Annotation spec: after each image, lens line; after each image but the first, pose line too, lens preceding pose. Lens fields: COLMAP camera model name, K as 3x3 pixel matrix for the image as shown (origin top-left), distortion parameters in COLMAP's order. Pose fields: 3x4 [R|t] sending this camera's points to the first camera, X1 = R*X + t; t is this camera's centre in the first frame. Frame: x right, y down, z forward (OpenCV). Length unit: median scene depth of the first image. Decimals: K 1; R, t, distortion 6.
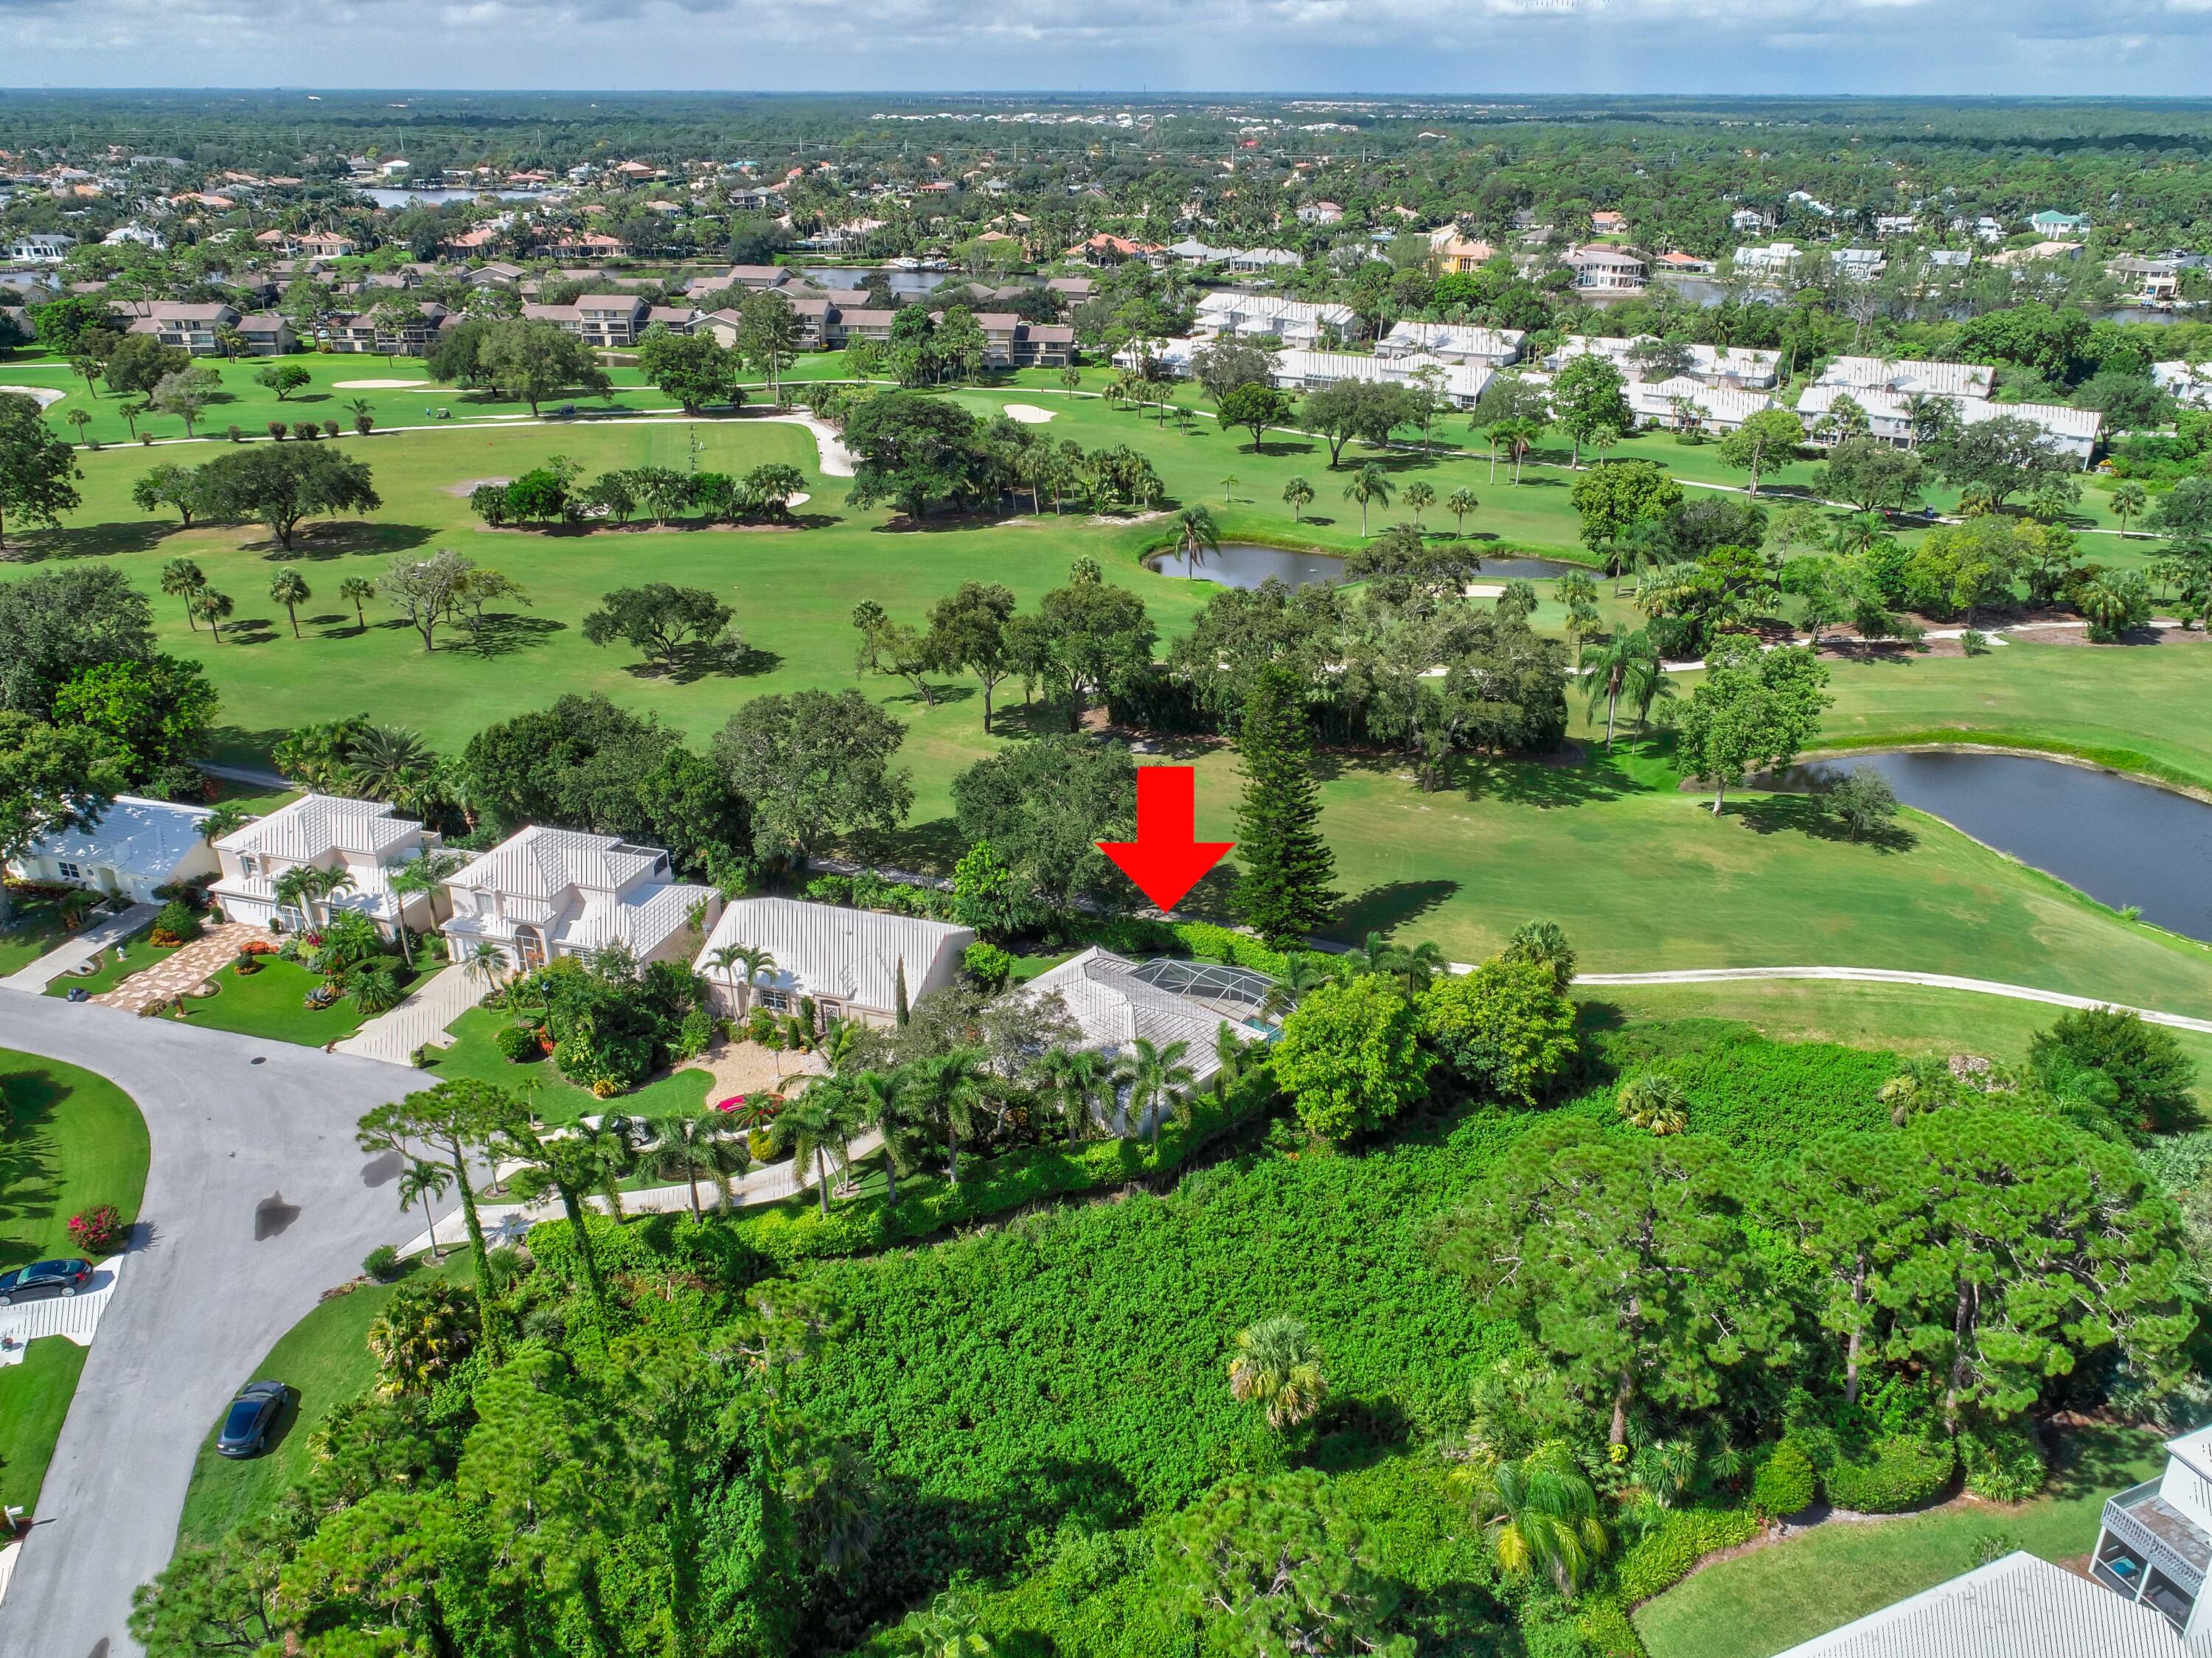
lens RADIAL K [[1663.1, 0, 1106.0], [0, 1663.1, 829.0], [0, 0, 1]] dist [-0.001319, 0.000053]
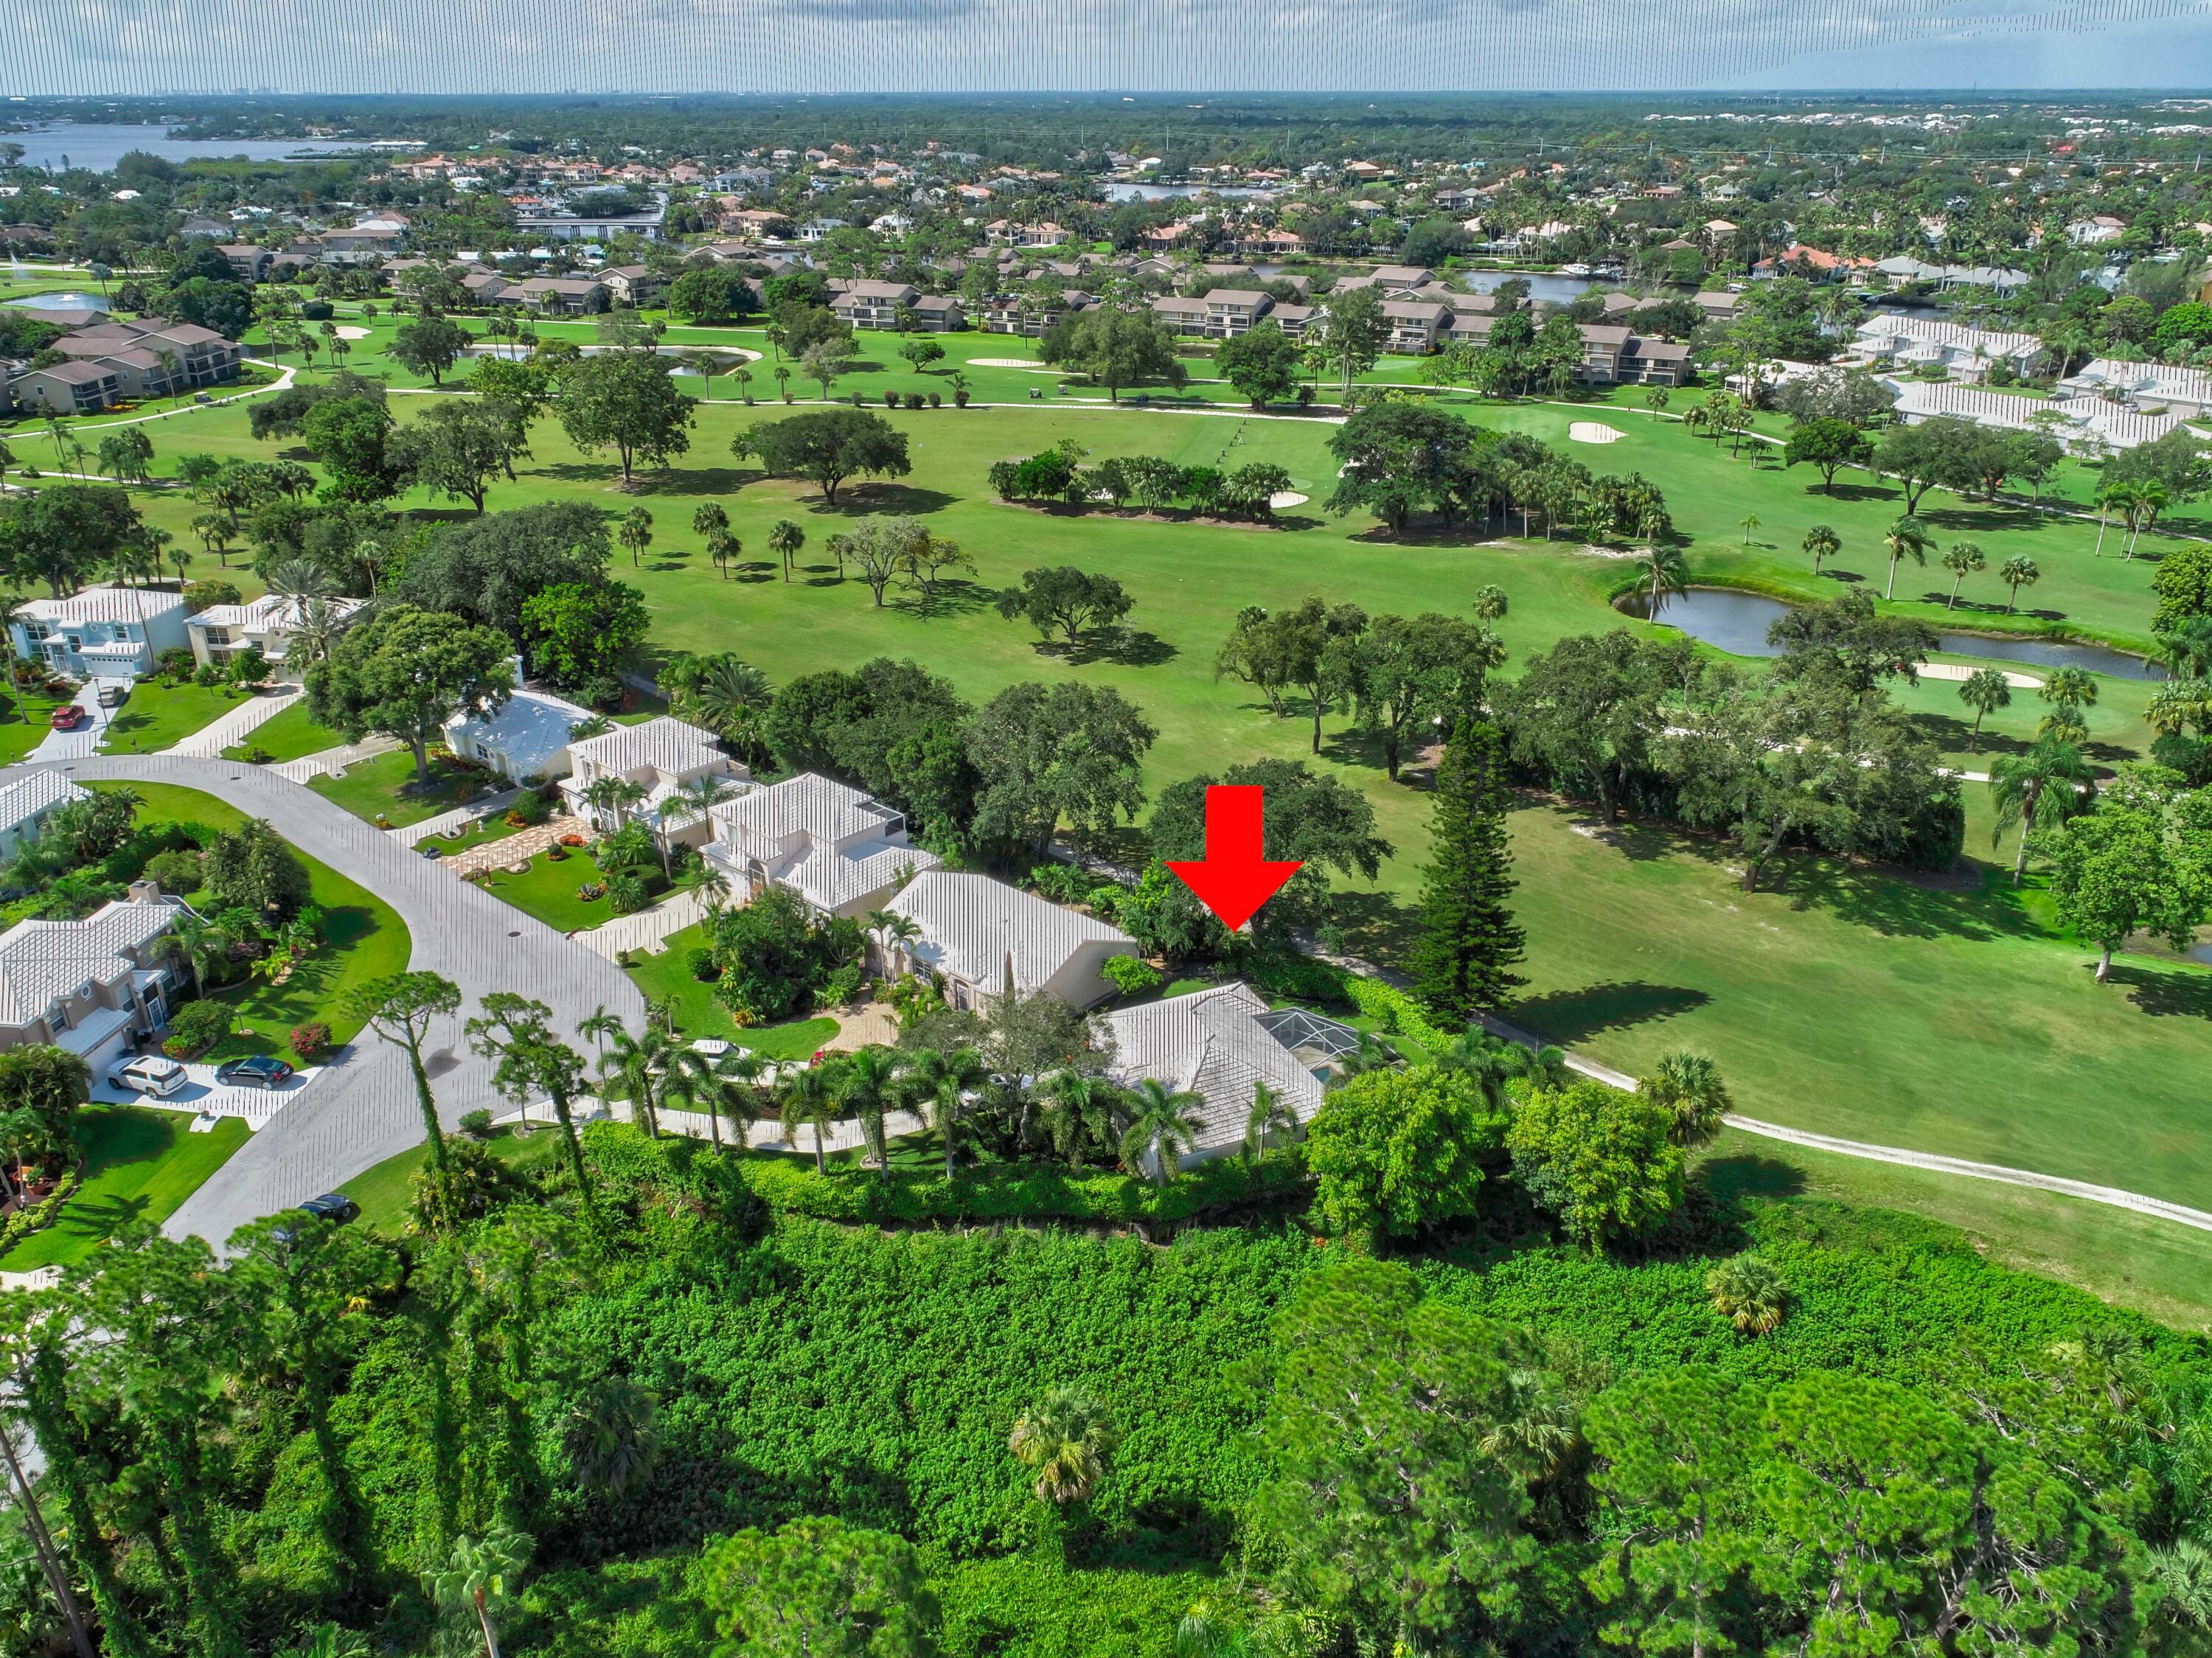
lens RADIAL K [[1663.1, 0, 1106.0], [0, 1663.1, 829.0], [0, 0, 1]] dist [-0.001319, 0.000053]
pose [[0.910075, 0.163396, -0.380875, 0.132297], [-0.163444, 0.986018, 0.032463, -0.017092], [0.380854, 0.032708, 0.924056, 0.035971]]
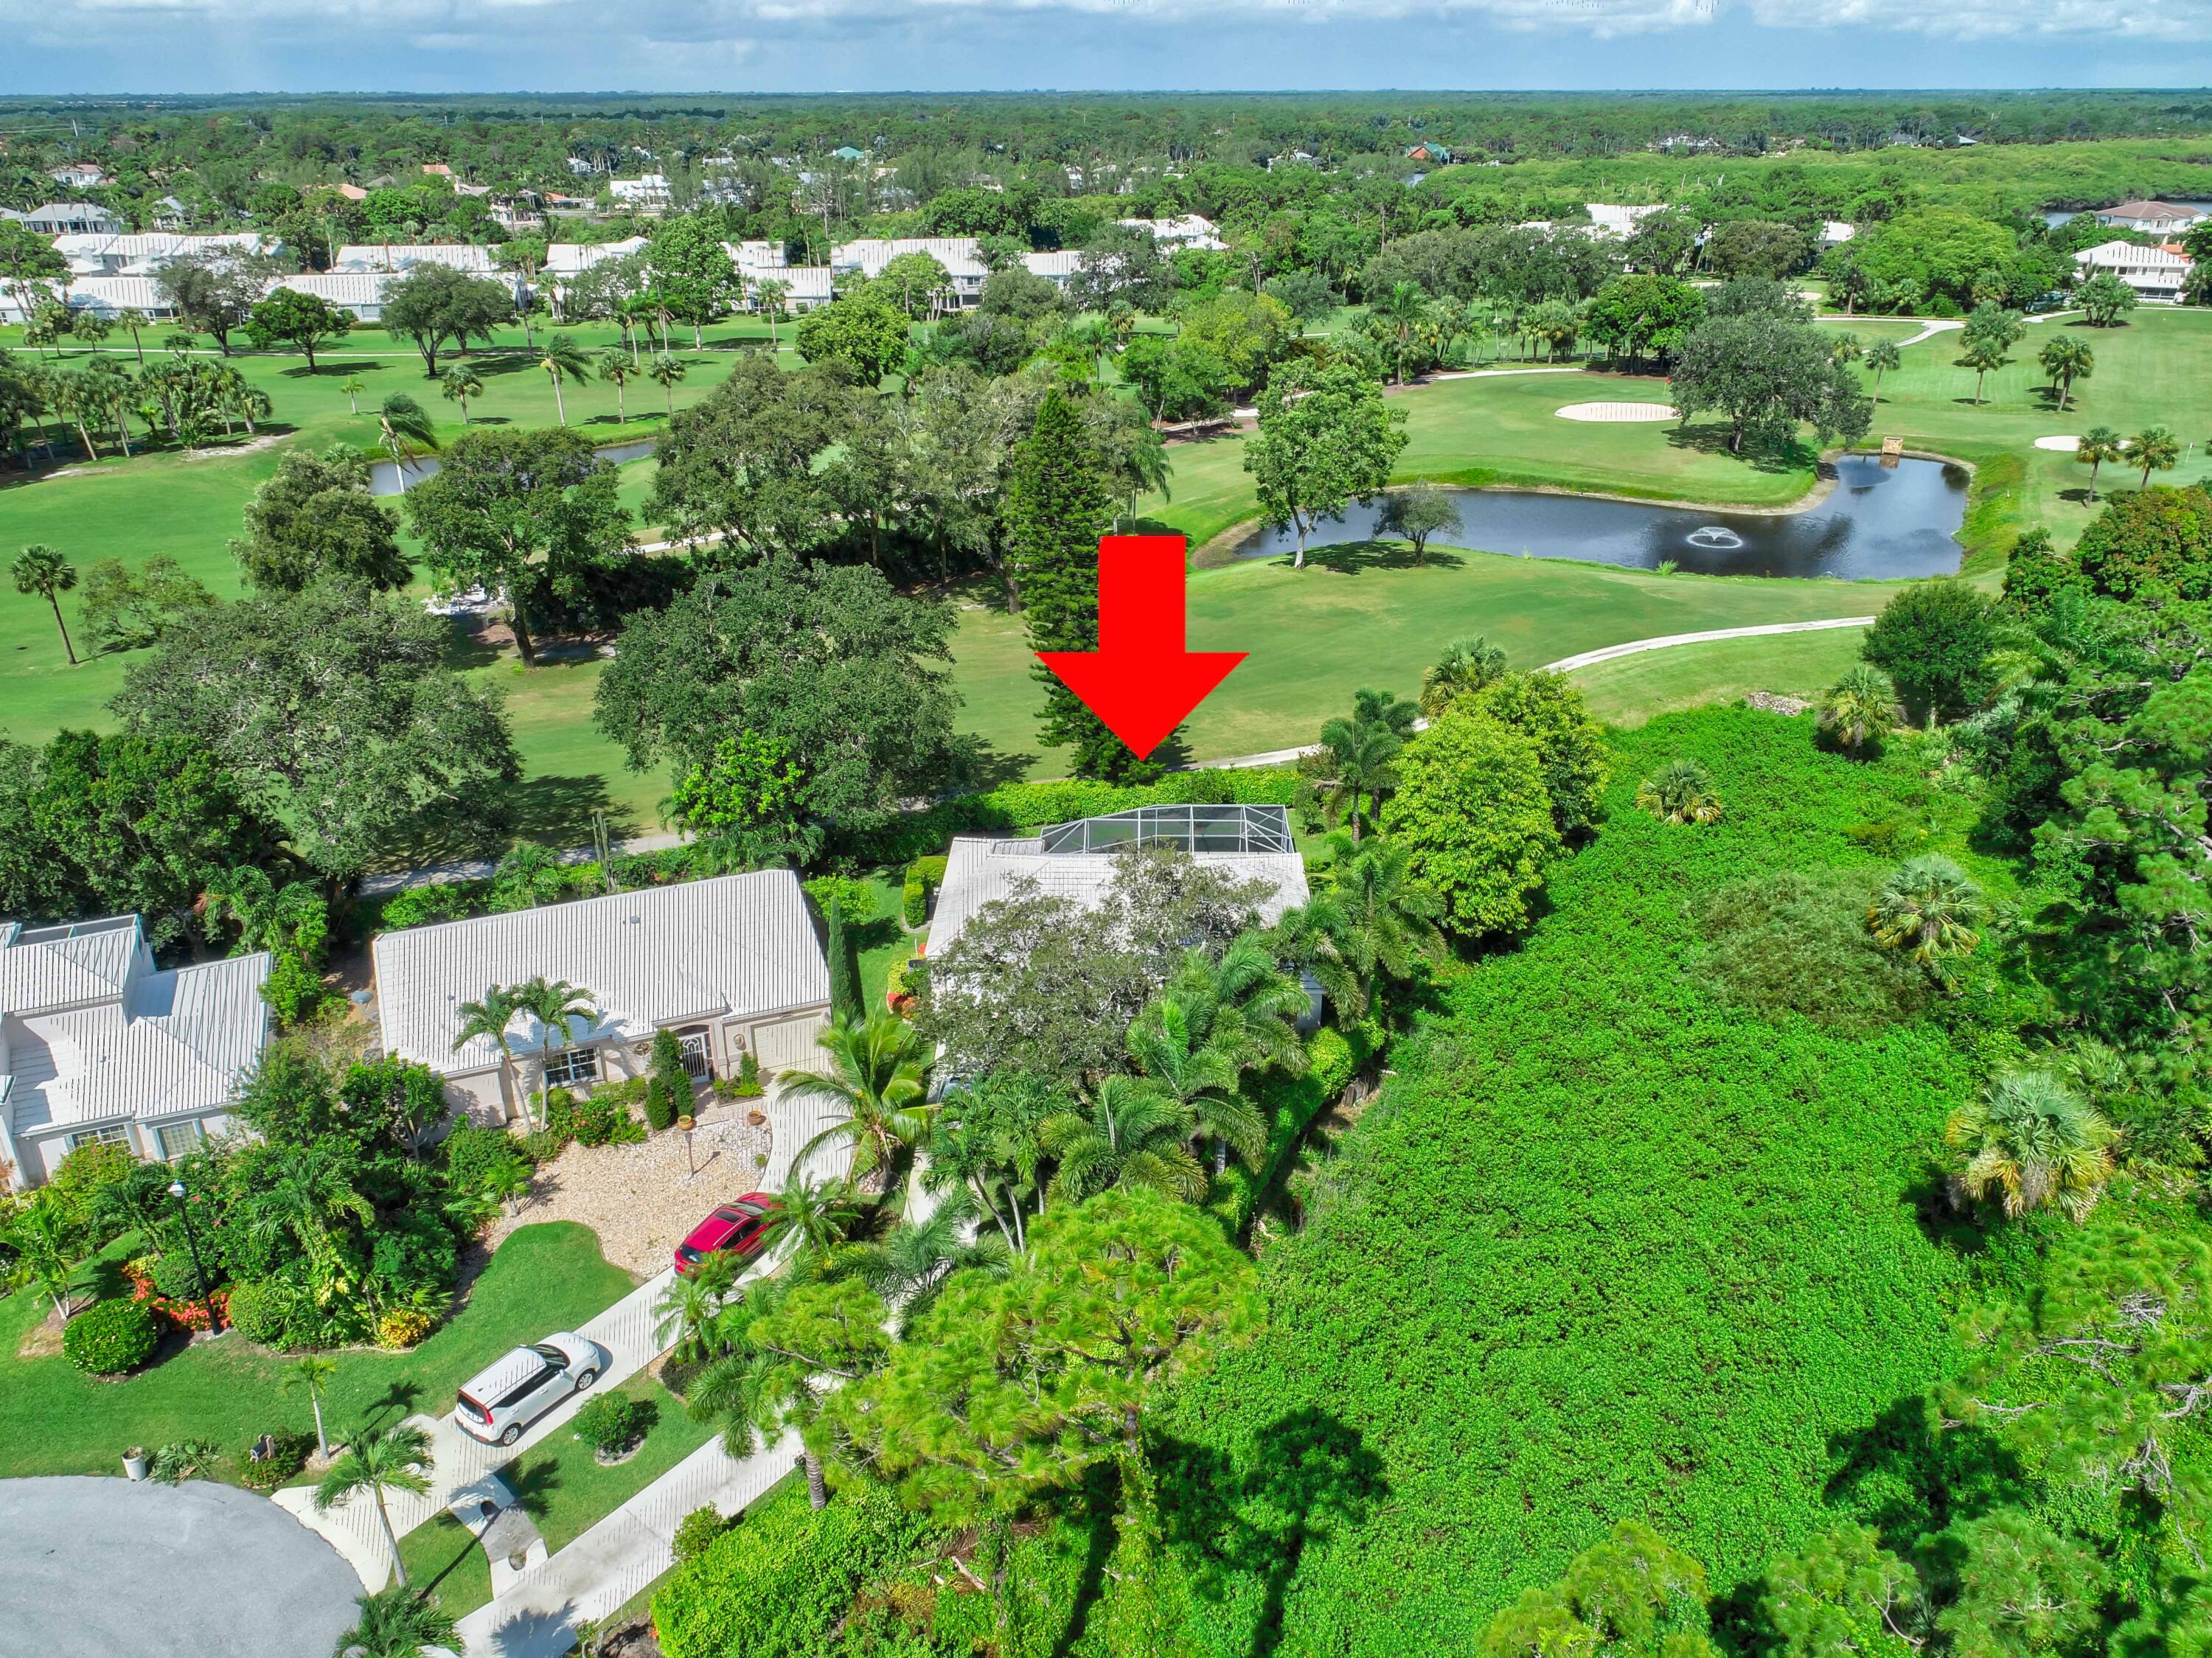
lens RADIAL K [[1663.1, 0, 1106.0], [0, 1663.1, 829.0], [0, 0, 1]] dist [-0.001319, 0.000053]
pose [[0.766707, -0.266925, 0.583877, -0.168884], [0.266588, 0.959722, 0.088681, 0.011570], [-0.584031, 0.087663, 0.806984, 0.203895]]
